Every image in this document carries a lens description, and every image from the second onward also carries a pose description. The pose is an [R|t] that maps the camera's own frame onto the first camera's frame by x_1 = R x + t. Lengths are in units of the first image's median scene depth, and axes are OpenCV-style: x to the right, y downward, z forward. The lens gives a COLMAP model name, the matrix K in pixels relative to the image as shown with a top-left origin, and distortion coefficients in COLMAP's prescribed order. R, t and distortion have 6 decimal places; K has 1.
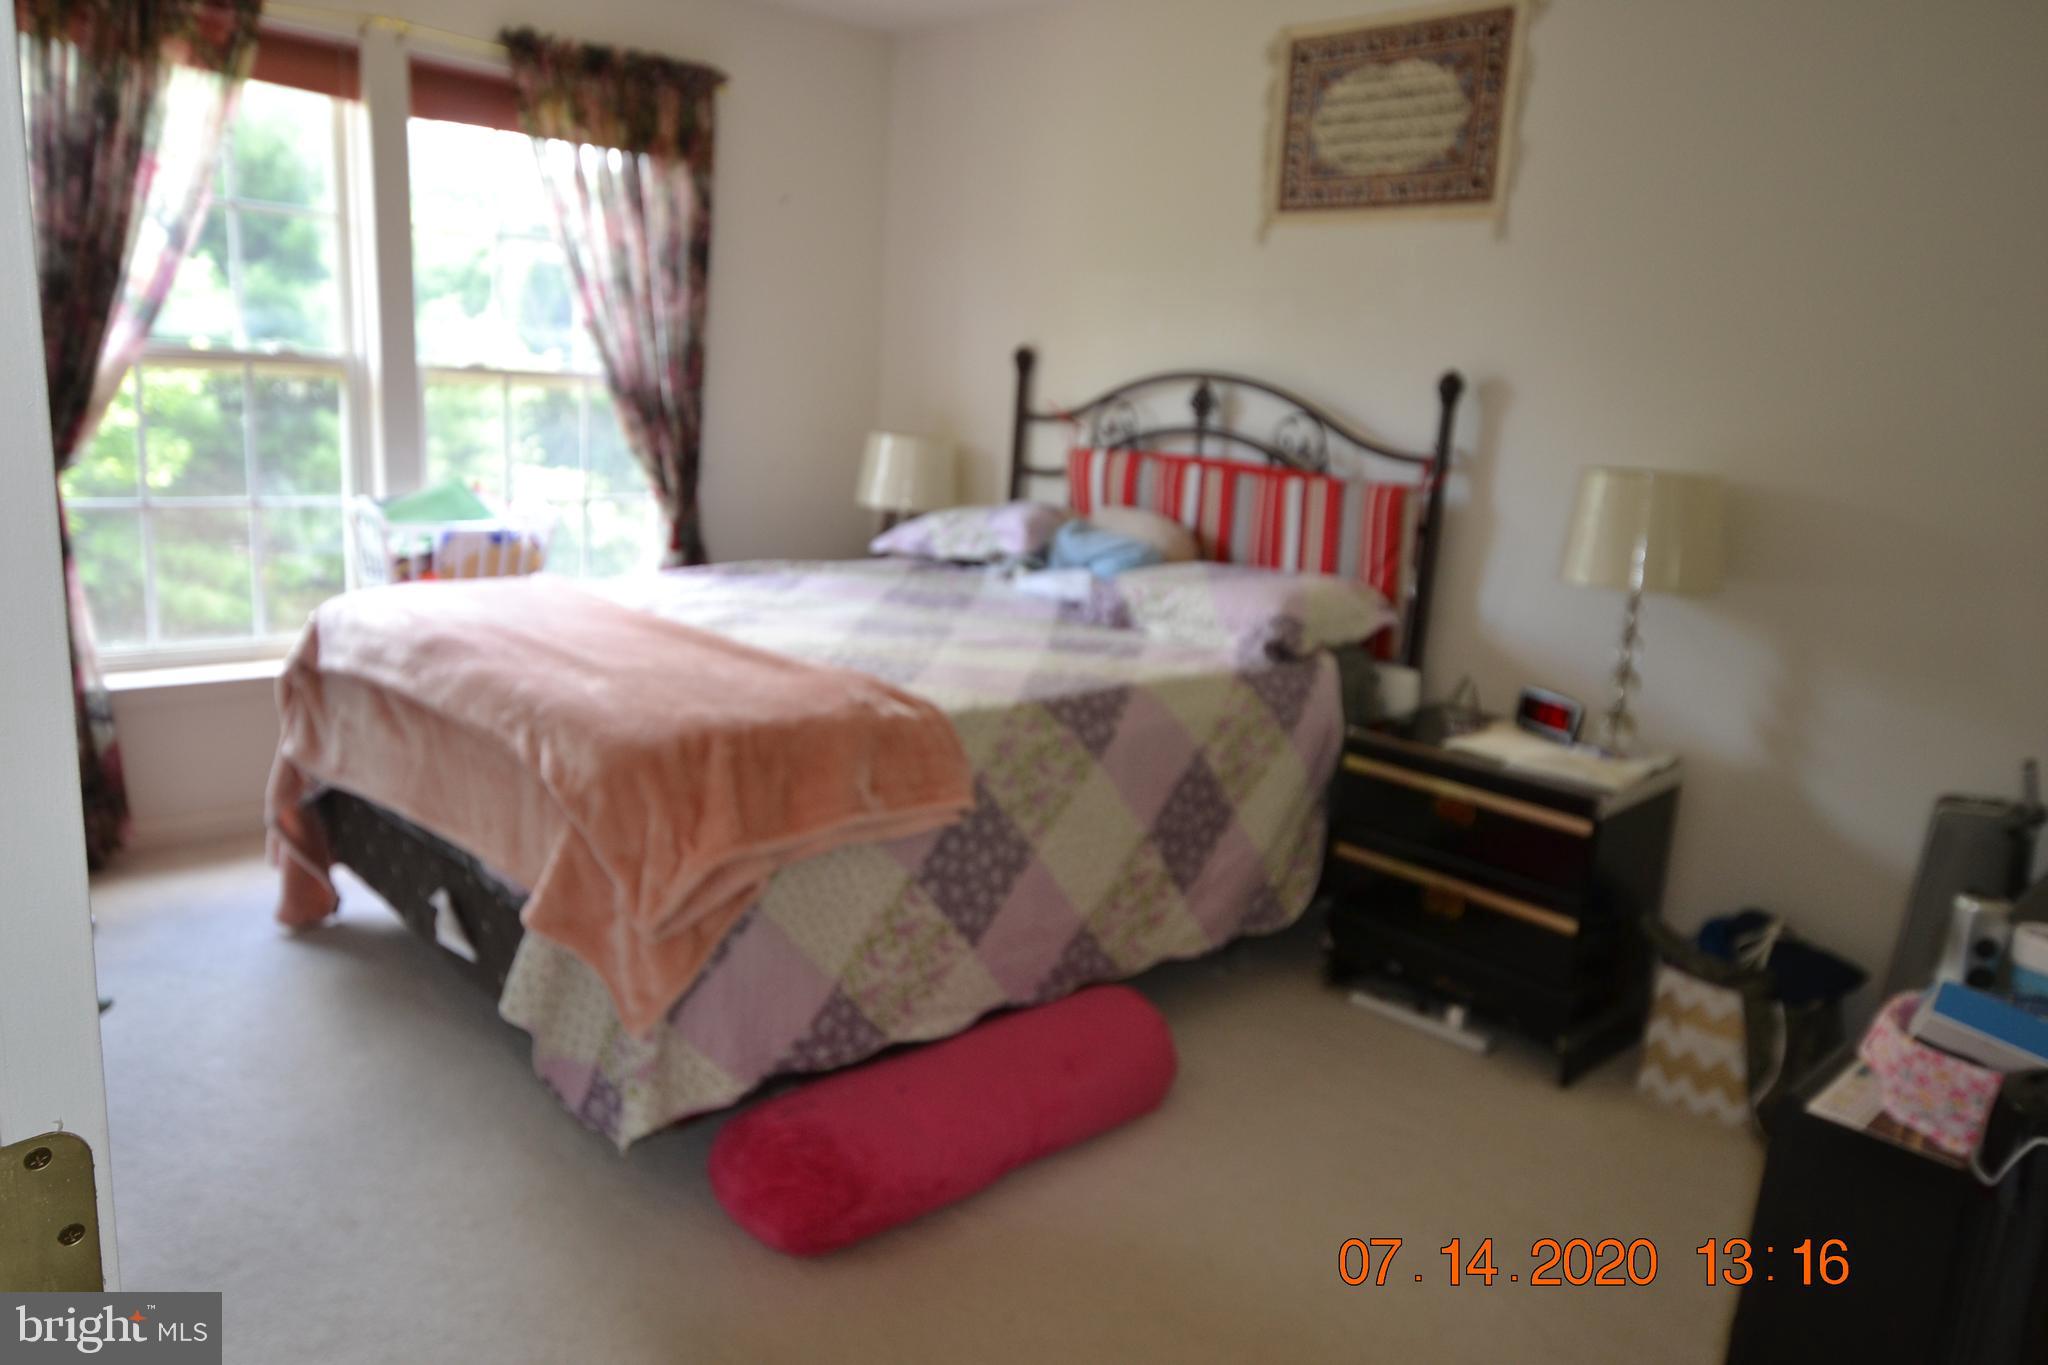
lens RADIAL K [[1368.7, 0, 987.7], [0, 1368.7, 683.1], [0, 0, 1]] dist [-0.024709, 0.032904]
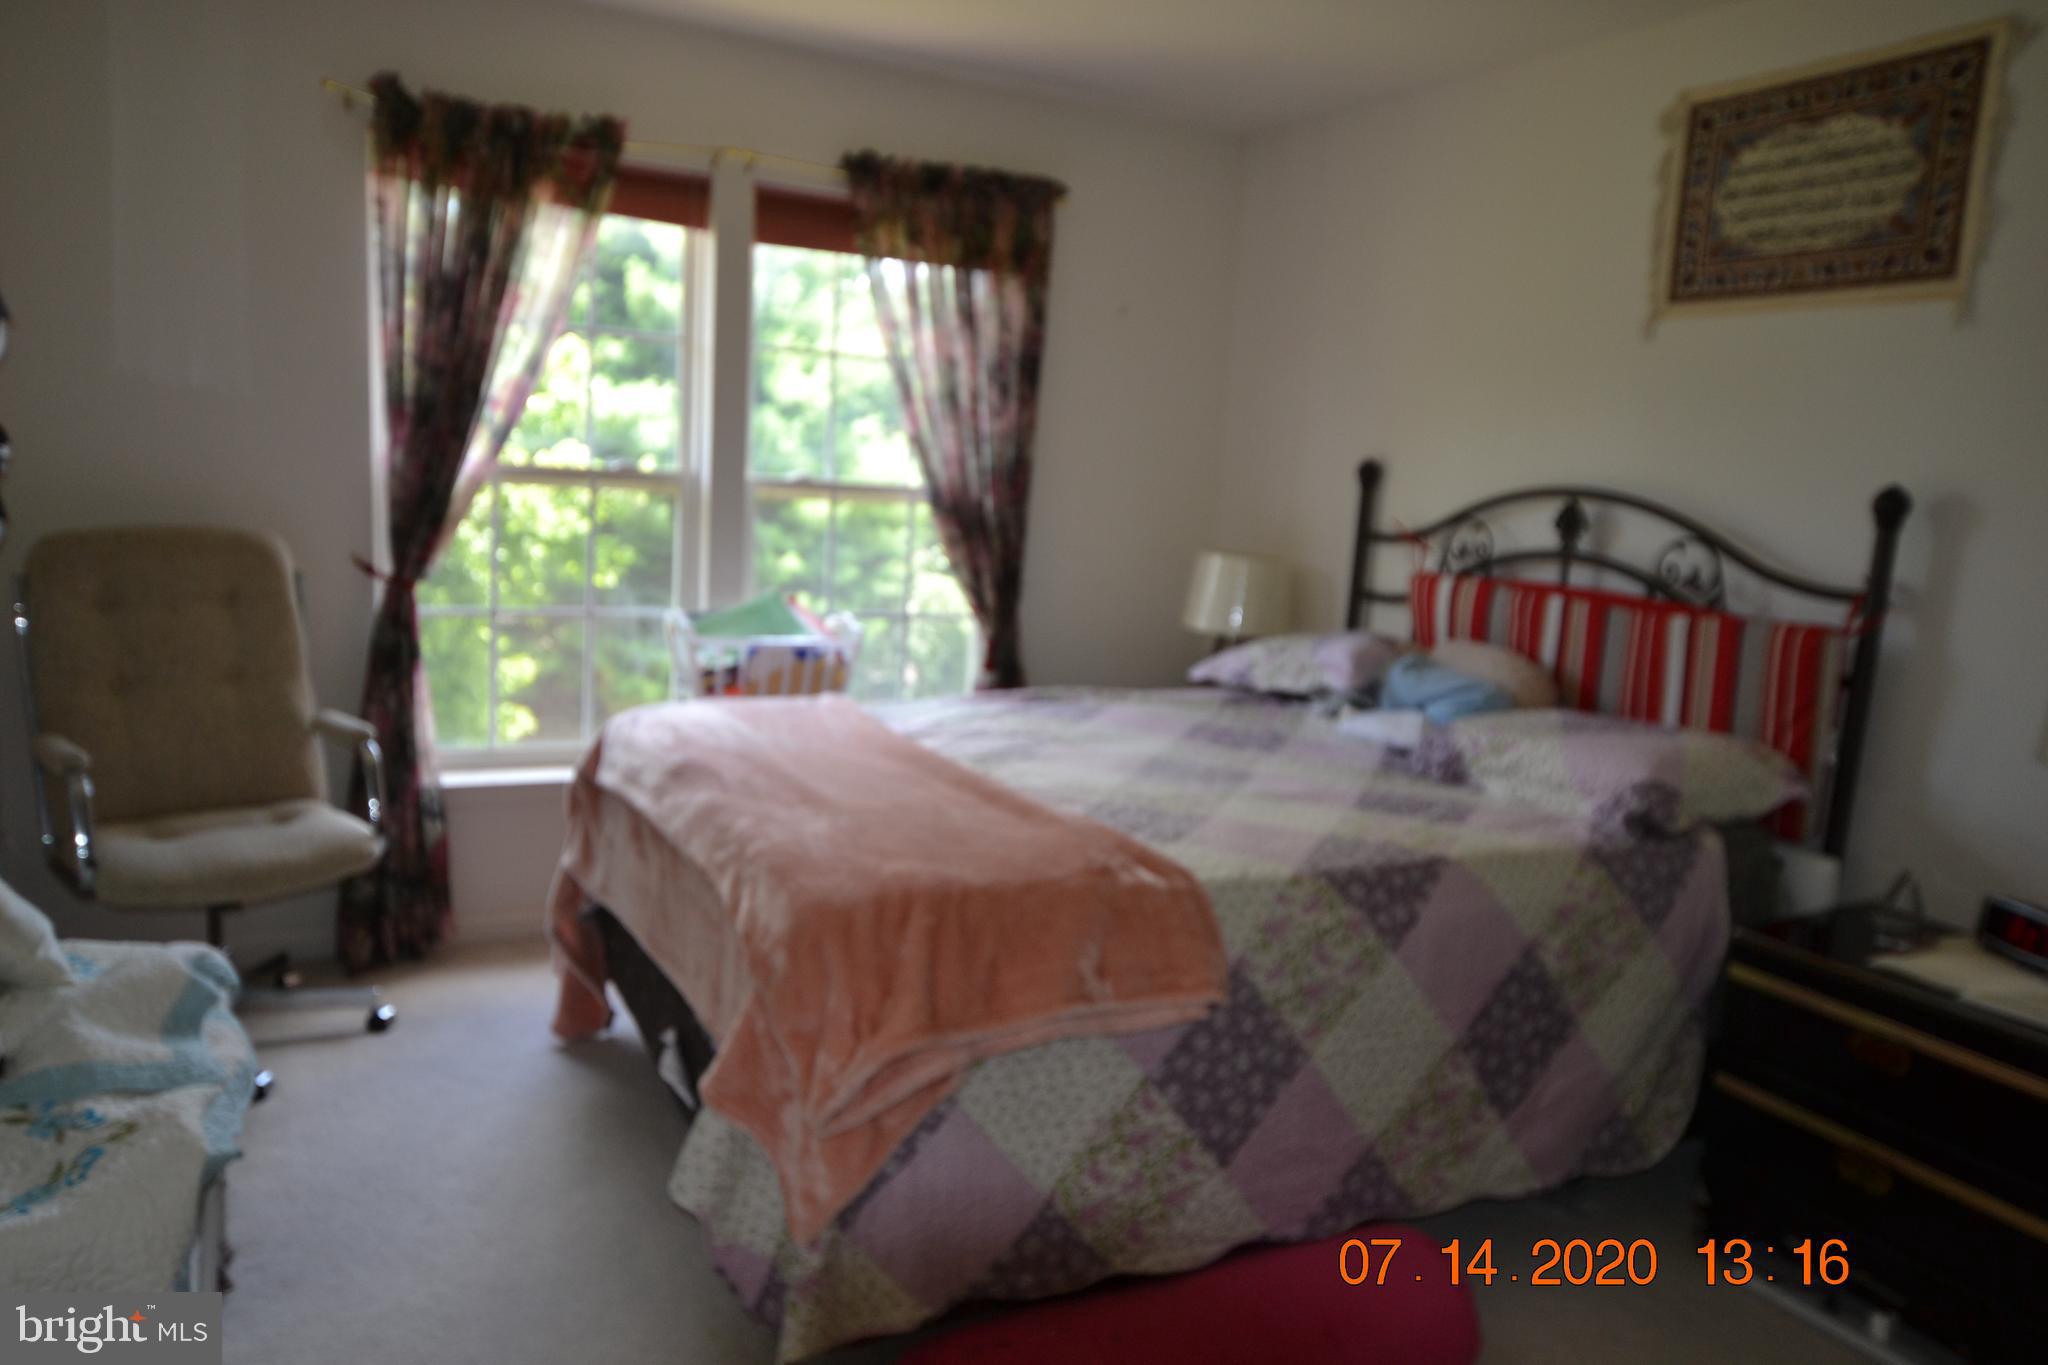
lens RADIAL K [[1354.6, 0, 1027.3], [0, 1354.6, 692.0], [0, 0, 1]] dist [-0.012152, 0.016135]
pose [[0.965206, 0.038531, -0.258637, 0.057834], [-0.057101, 0.996272, -0.064672, -0.027330], [0.255180, 0.077190, 0.963807, 0.110309]]
